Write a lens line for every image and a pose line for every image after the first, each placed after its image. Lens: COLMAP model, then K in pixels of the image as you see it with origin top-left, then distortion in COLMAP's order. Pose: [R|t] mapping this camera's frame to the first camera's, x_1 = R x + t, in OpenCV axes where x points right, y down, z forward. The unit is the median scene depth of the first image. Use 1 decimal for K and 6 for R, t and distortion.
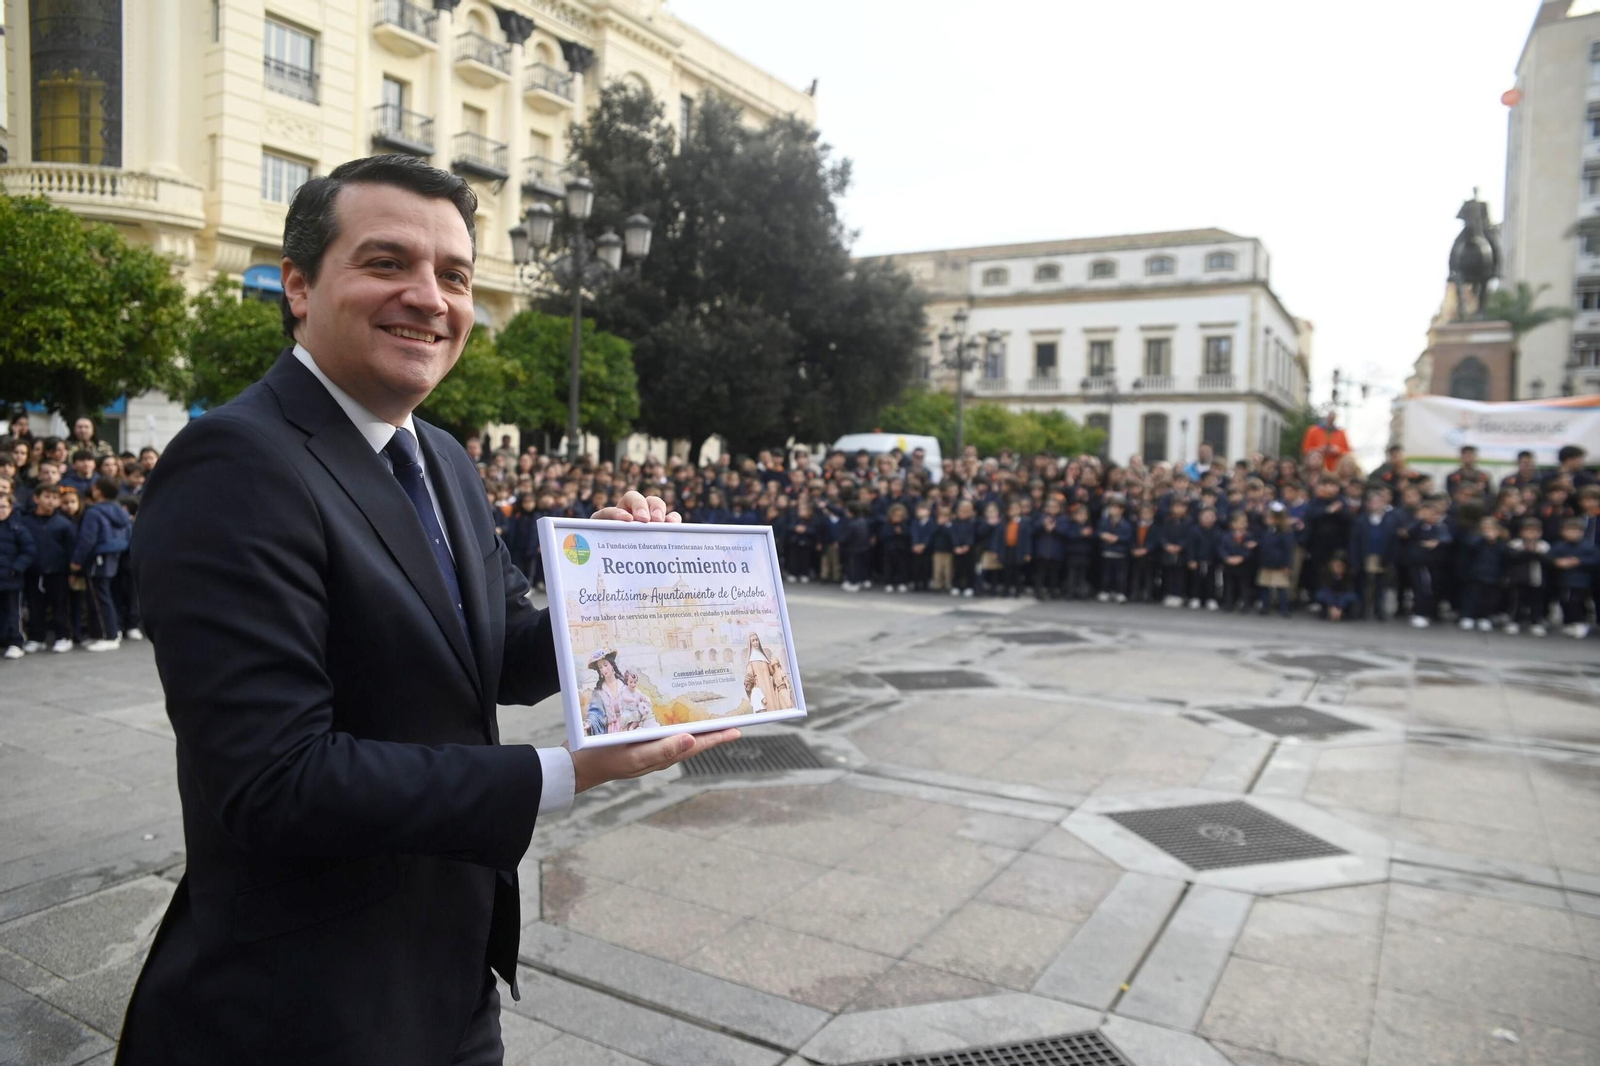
lens RADIAL K [[1094.4, 0, 807.3], [0, 1094.4, 510.9], [0, 0, 1]] dist [-0.104341, 0.089501]
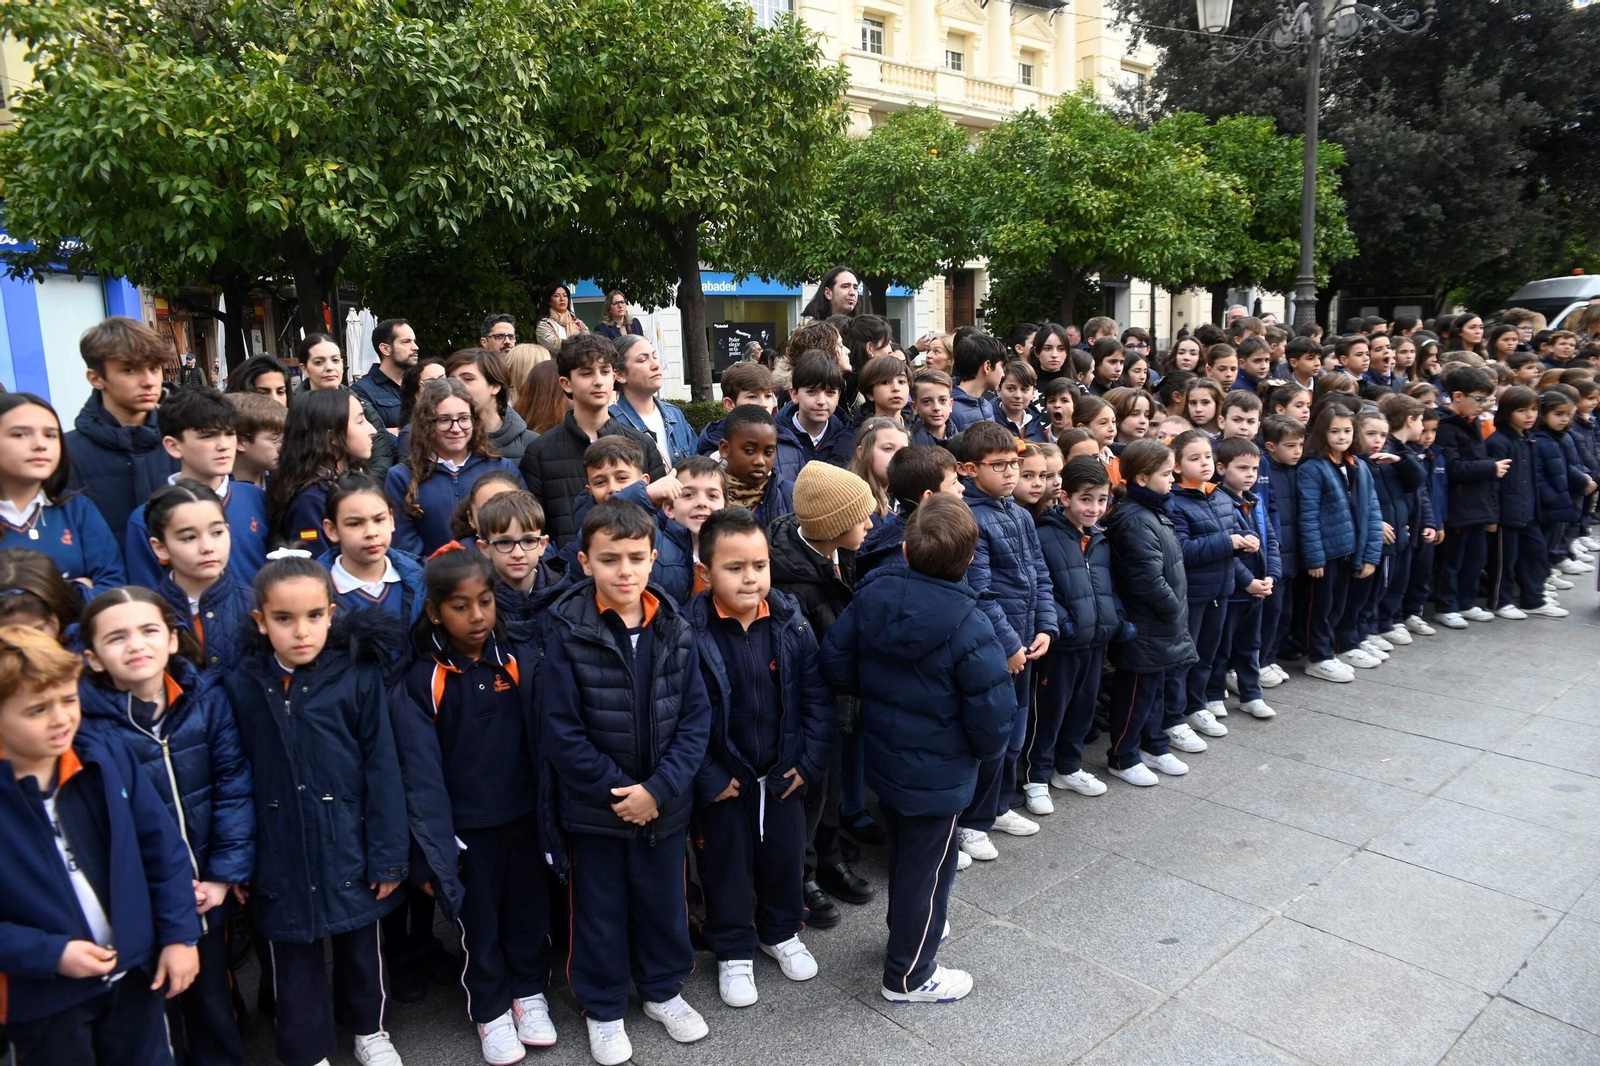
lens RADIAL K [[1094.4, 0, 794.3], [0, 1094.4, 521.7], [0, 0, 1]] dist [-0.104341, 0.089501]
pose [[0.939872, 0.011913, -0.341319, -0.424751], [0.033865, 0.991215, 0.127848, -0.031229], [0.339844, -0.131720, 0.931212, 0.388097]]
